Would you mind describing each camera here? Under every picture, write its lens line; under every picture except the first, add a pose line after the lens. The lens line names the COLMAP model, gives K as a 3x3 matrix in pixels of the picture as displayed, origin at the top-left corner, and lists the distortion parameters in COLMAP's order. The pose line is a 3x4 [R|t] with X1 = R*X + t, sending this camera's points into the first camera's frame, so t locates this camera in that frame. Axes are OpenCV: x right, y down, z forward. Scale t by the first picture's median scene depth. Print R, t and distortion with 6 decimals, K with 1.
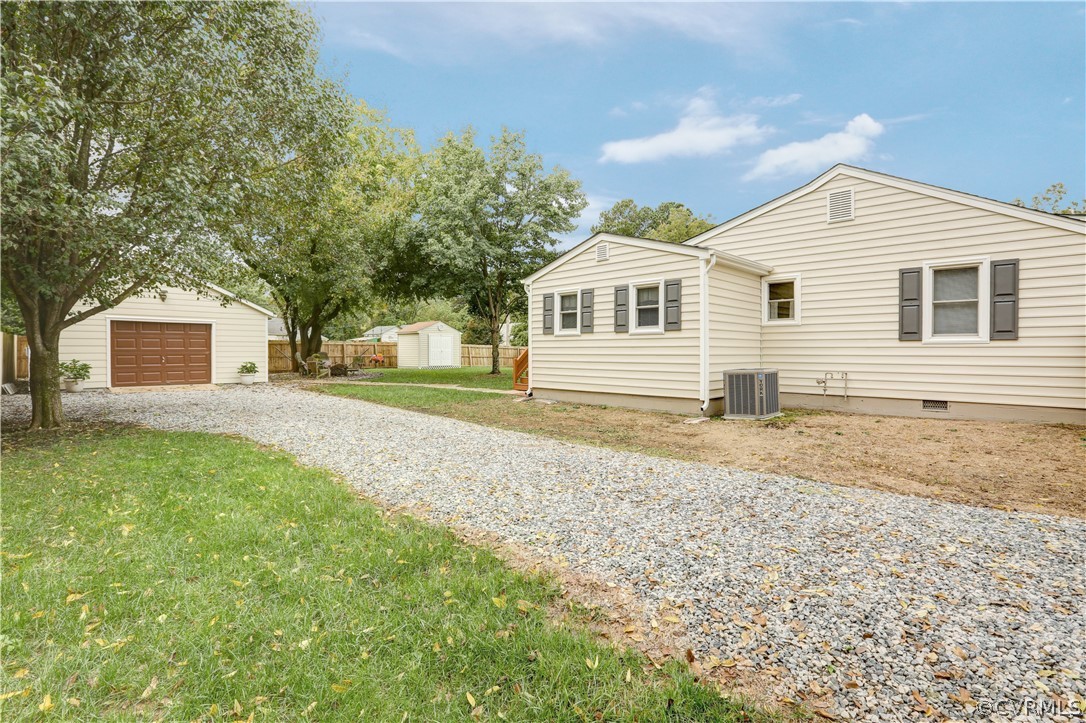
lens RADIAL K [[491.2, 0, 542.4], [0, 491.2, 358.2], [0, 0, 1]] dist [-0.025007, 0.003394]
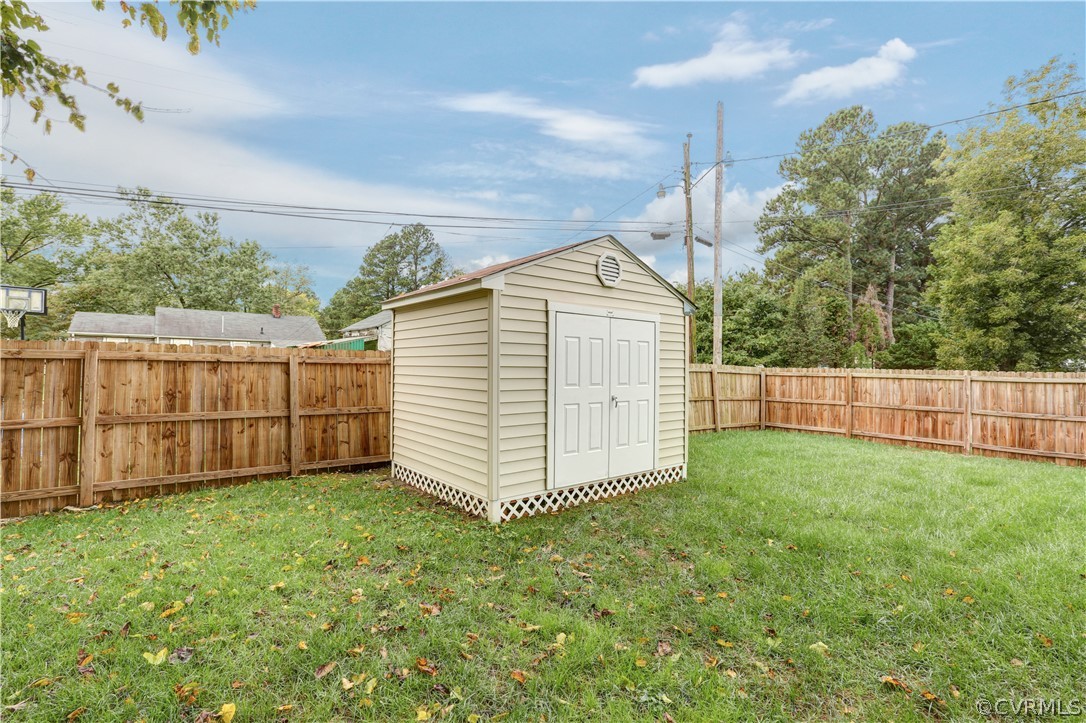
lens RADIAL K [[491.2, 0, 545.0], [0, 491.2, 359.3], [0, 0, 1]] dist [-0.025007, 0.003394]
pose [[0.991539, 0.006316, -0.129655, -0.282471], [-0.010035, 0.999556, -0.028048, -0.032821], [0.129420, 0.029112, 0.991162, 1.114431]]
